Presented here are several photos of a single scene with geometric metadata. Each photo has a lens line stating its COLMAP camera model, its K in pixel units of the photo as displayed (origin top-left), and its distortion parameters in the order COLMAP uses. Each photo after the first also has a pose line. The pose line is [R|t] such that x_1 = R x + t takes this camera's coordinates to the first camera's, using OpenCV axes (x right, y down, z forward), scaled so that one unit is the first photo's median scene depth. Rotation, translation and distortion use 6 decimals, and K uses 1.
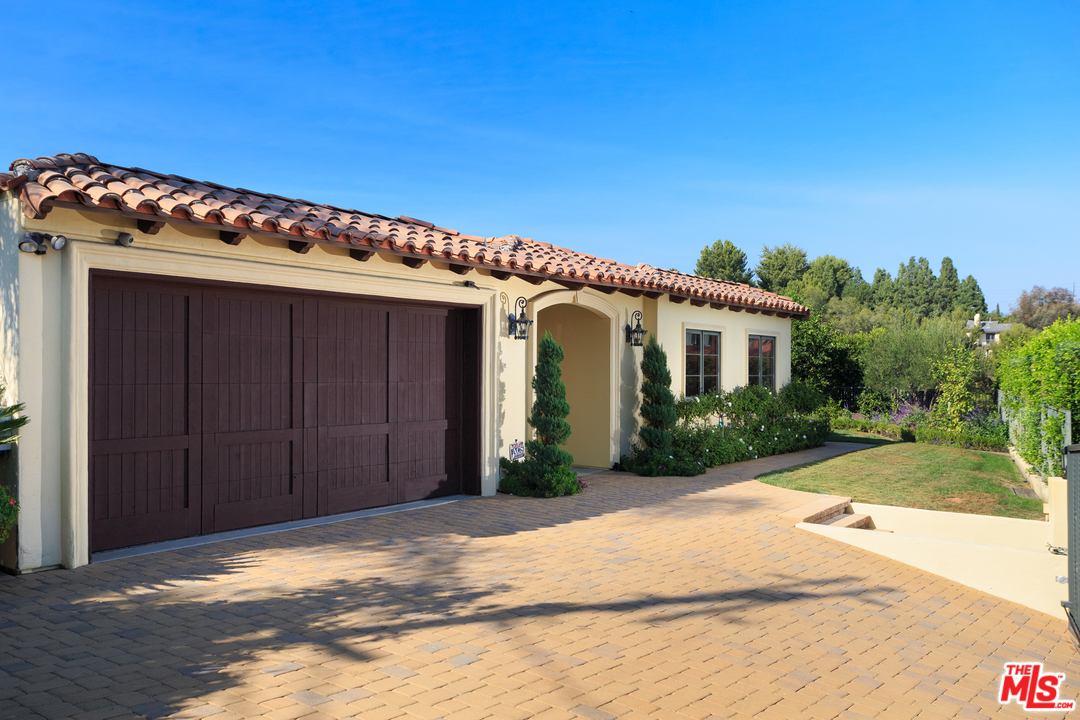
lens RADIAL K [[572.9, 0, 540.0], [0, 572.9, 360.0], [0, 0, 1]] dist [-0.000059, 0.000214]
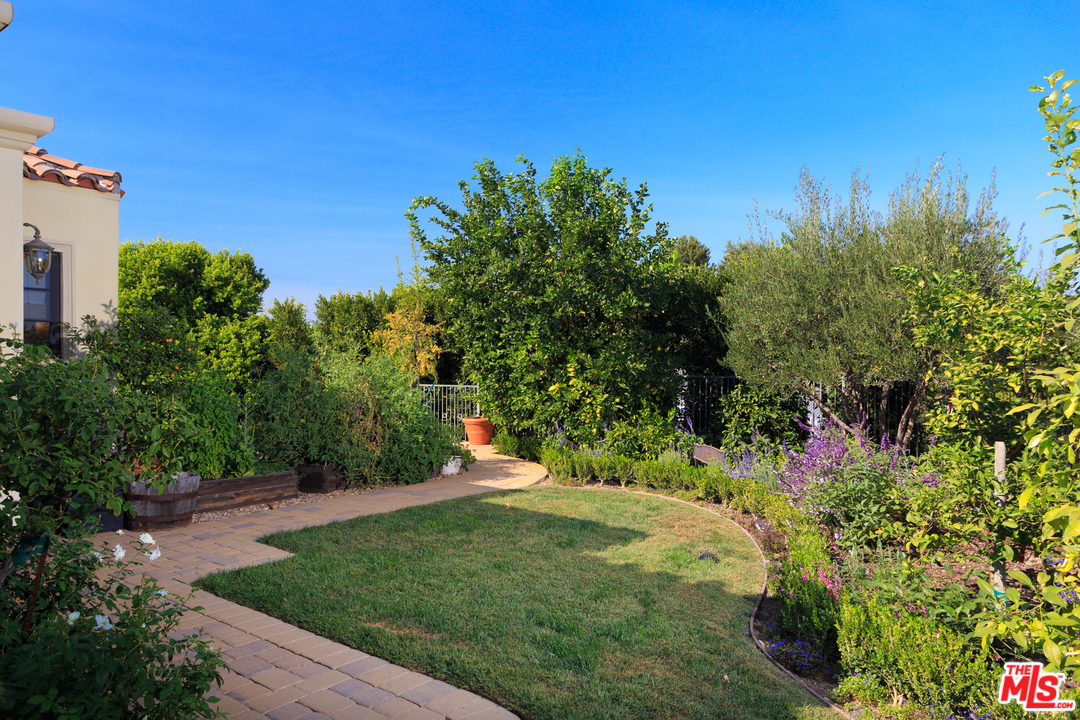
lens RADIAL K [[524.9, 0, 540.0], [0, 524.9, 360.0], [0, 0, 1]] dist [0.000155, 0.000058]
pose [[0.999865, -0.004672, 0.015749, 0.431076], [0.004488, 0.999922, 0.011697, 0.031474], [-0.015802, -0.011625, 0.999808, 0.645090]]
